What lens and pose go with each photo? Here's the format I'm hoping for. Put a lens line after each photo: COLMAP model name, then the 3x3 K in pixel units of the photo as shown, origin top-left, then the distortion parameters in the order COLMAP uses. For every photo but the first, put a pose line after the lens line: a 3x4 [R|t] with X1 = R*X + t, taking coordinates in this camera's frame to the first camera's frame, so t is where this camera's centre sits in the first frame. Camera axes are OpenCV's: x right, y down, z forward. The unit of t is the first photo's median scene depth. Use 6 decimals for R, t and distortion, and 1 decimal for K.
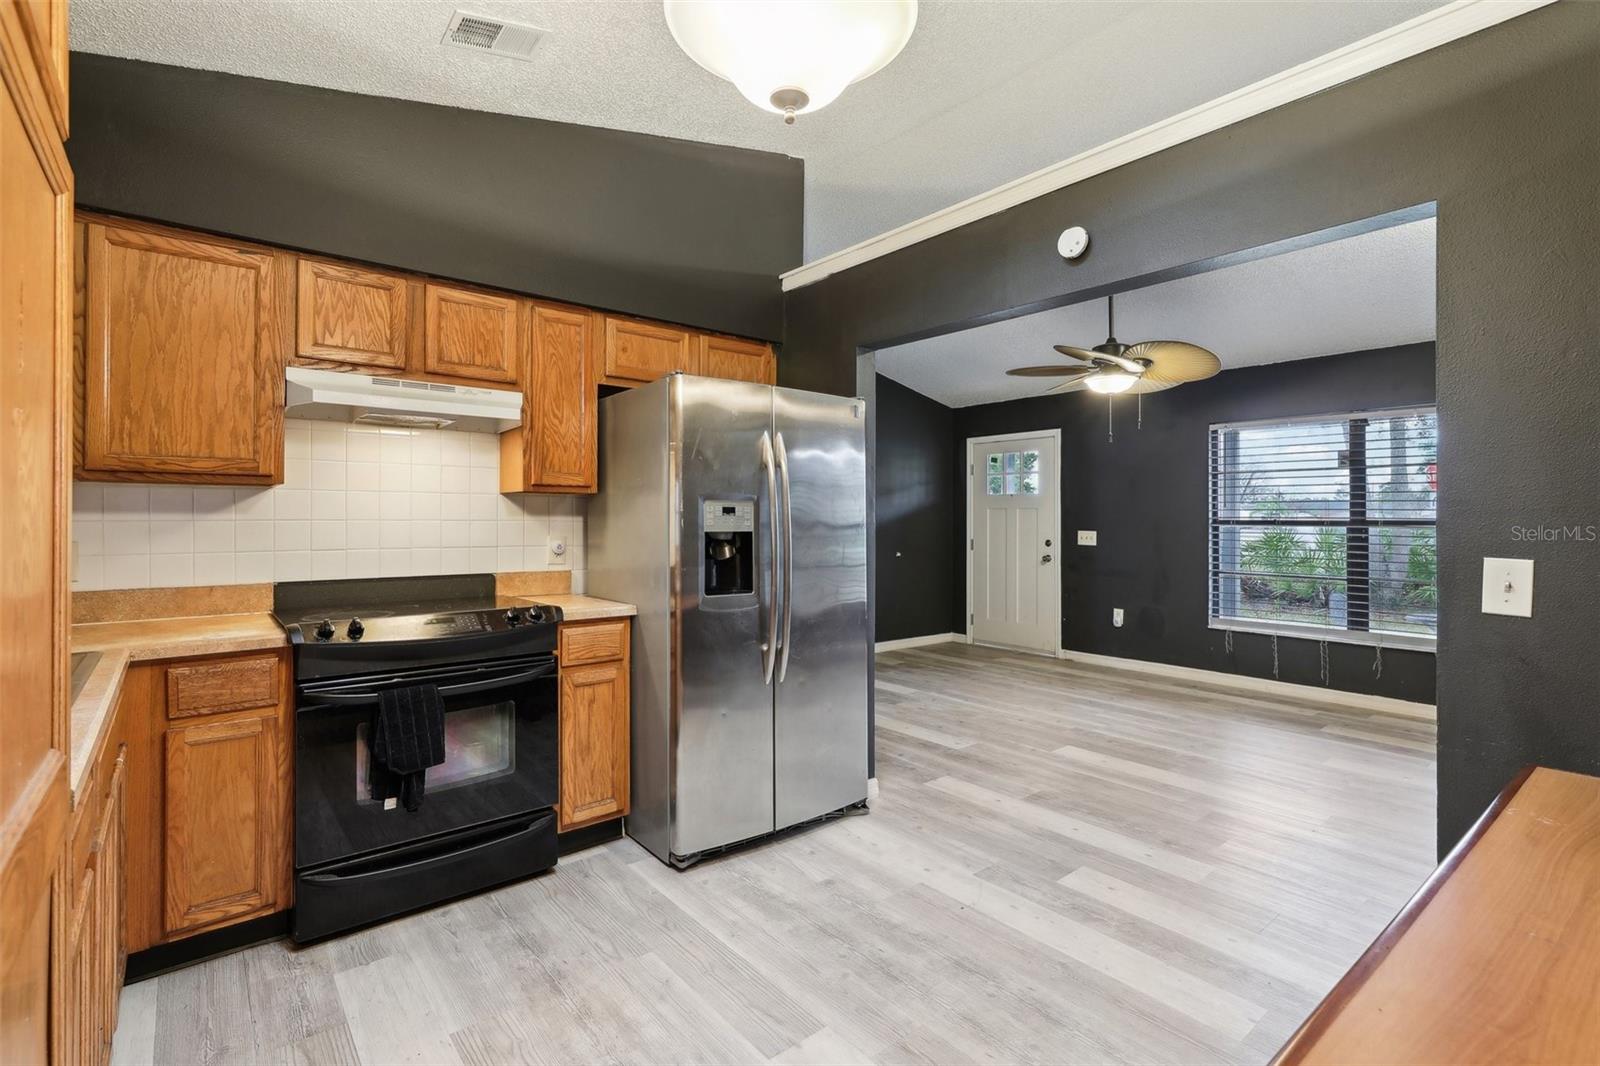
lens RADIAL K [[736.1, 0, 802.2], [0, 736.1, 511.0], [0, 0, 1]] dist [0.001263, 0.000218]
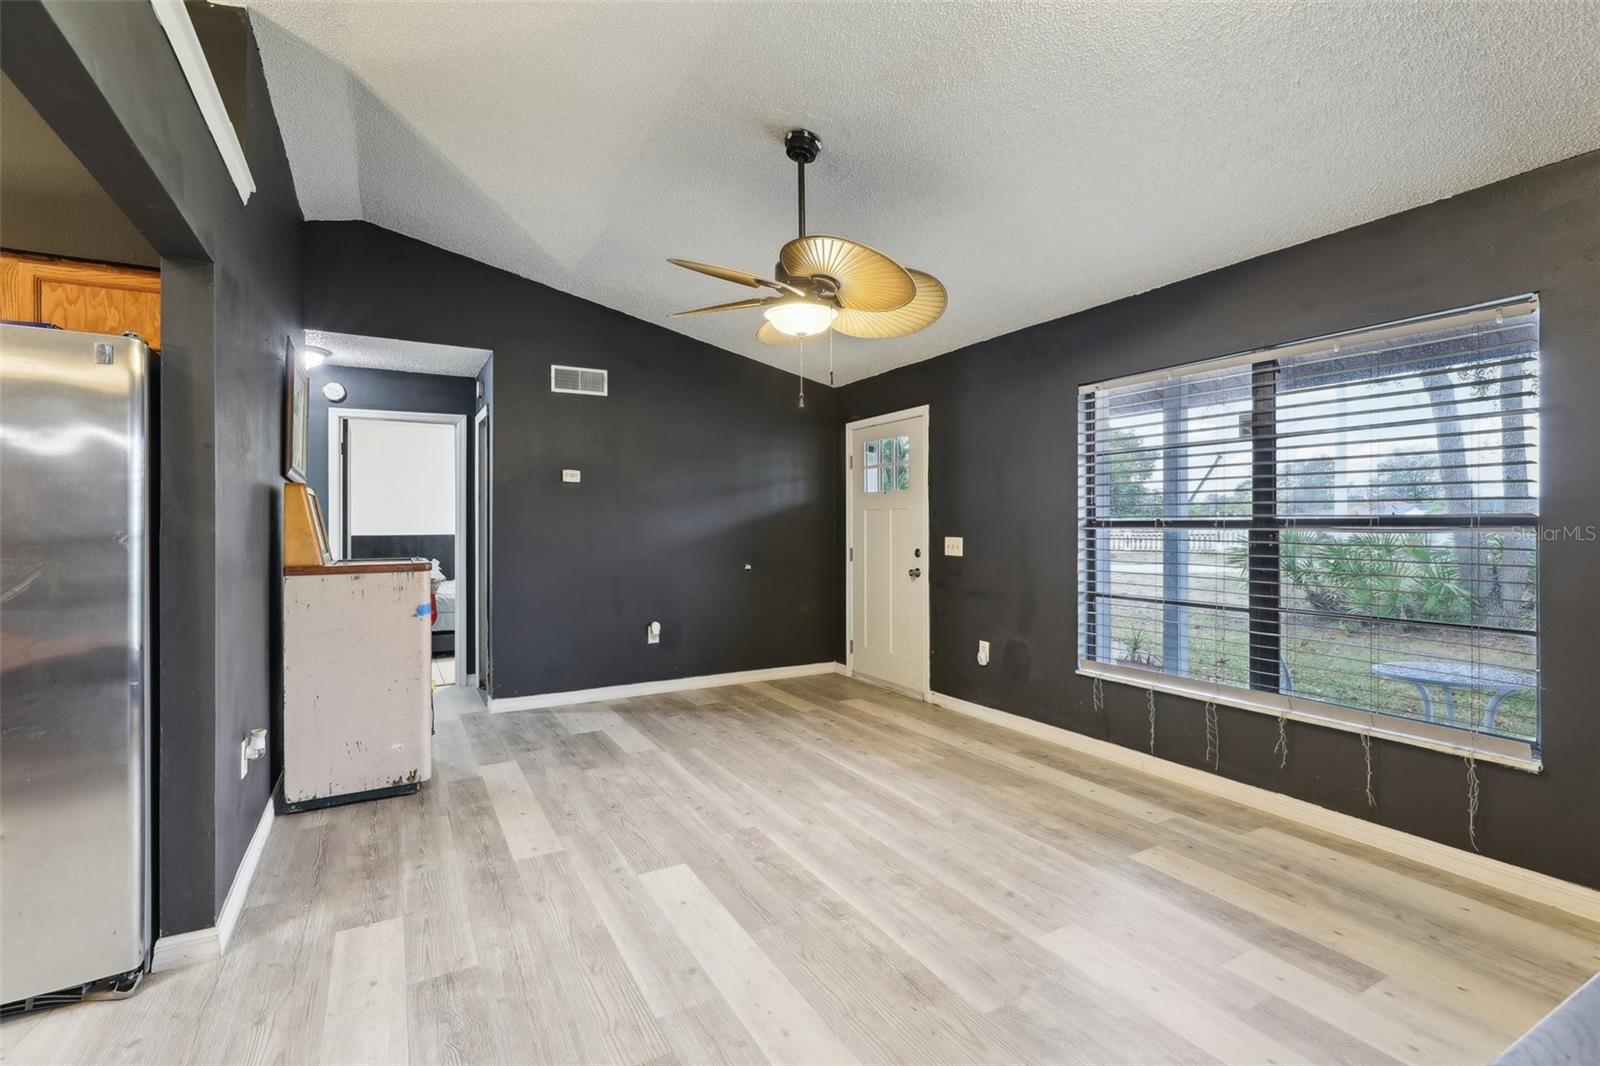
lens RADIAL K [[725.7, 0, 801.3], [0, 725.7, 527.5], [0, 0, 1]] dist [-0.000086, -0.000378]
pose [[0.985021, -0.009317, -0.172184, 0.449726], [0.011887, 0.999833, 0.013901, 0.006051], [0.172026, -0.015739, 0.984967, 0.294008]]
